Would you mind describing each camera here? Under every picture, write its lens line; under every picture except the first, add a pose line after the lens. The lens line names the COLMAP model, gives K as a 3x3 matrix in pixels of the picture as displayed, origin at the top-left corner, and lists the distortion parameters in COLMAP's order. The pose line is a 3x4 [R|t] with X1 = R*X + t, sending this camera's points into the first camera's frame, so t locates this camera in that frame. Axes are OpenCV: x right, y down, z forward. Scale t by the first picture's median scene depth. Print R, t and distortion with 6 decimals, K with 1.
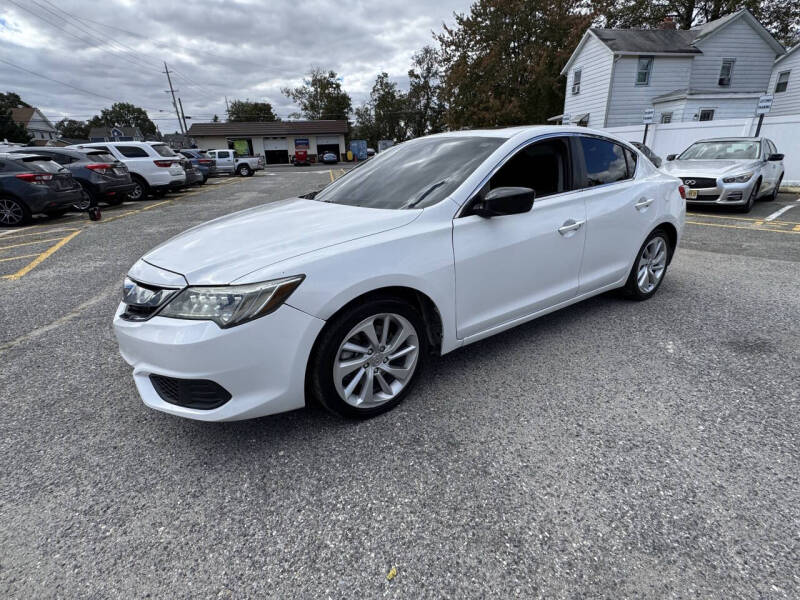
lens RADIAL K [[388.6, 0, 398.4], [0, 388.6, 301.2], [0, 0, 1]] dist [-0.001091, -0.000958]
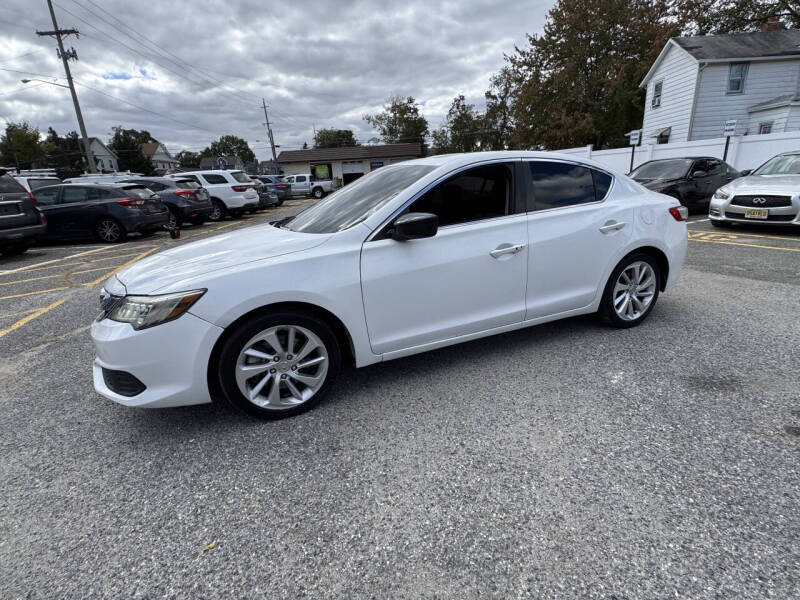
lens RADIAL K [[388.6, 0, 398.4], [0, 388.6, 301.2], [0, 0, 1]] dist [-0.001091, -0.000958]
pose [[0.982177, 0.036317, -0.184414, 0.029996], [-0.044979, 0.998062, -0.043007, -0.000255], [0.182495, 0.050535, 0.981907, -0.003112]]
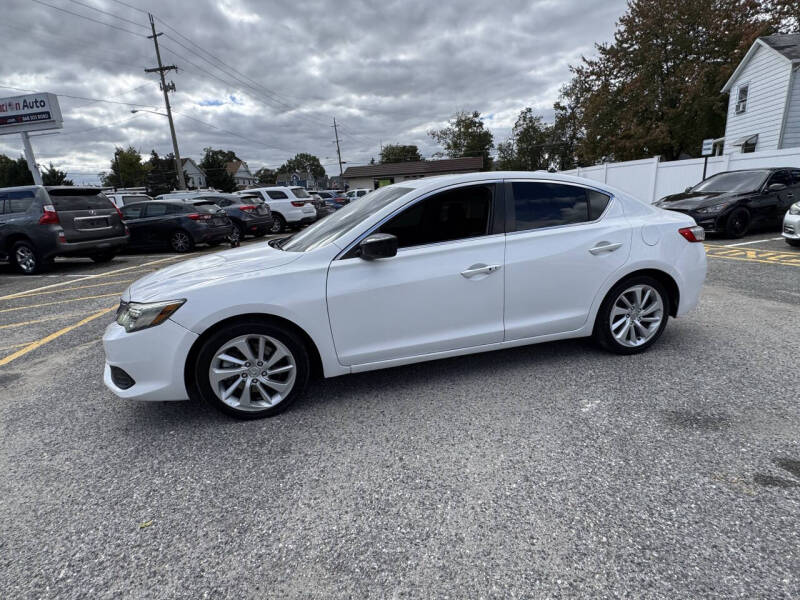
lens RADIAL K [[388.2, 0, 398.5], [0, 388.2, 299.6], [0, 0, 1]] dist [-0.001560, -0.000732]
pose [[0.940094, 0.063435, -0.334963, 0.049326], [-0.091200, 0.993521, -0.067807, -0.002278], [0.328491, 0.094294, 0.939788, -0.001709]]
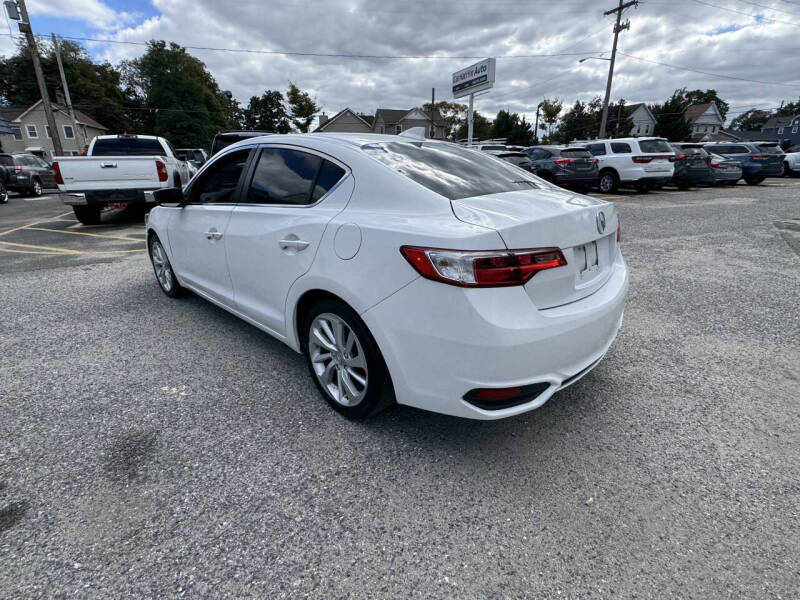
lens RADIAL K [[387.5, 0, 399.6], [0, 387.5, 297.5], [0, 0, 1]] dist [-0.000602, -0.000689]
pose [[0.199102, 0.345034, -0.917229, 0.132909], [-0.334944, 0.903562, 0.267187, -0.041245], [0.920962, 0.254023, 0.295468, 0.100486]]
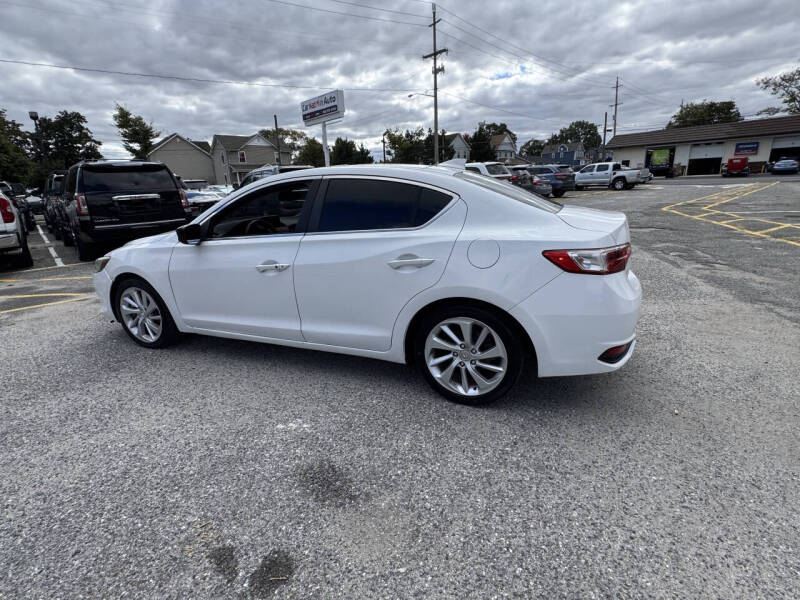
lens RADIAL K [[388.2, 0, 398.5], [0, 388.2, 299.6], [0, 0, 1]] dist [-0.001560, -0.000732]
pose [[0.550069, 0.243892, -0.798712, 0.125096], [-0.265438, 0.957868, 0.109686, -0.026242], [0.791812, 0.151673, 0.591632, 0.055512]]
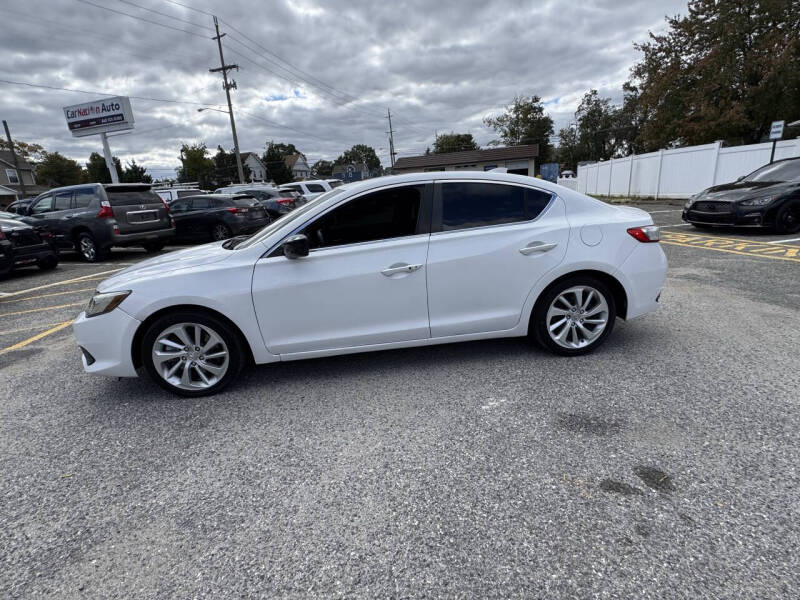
lens RADIAL K [[388.2, 0, 400.0], [0, 388.2, 300.0], [0, 0, 1]] dist [-0.001796, -0.000234]
pose [[0.885721, 0.097211, -0.453924, 0.078209], [-0.123865, 0.991867, -0.029277, -0.006417], [0.447387, 0.082157, 0.890559, 0.004688]]
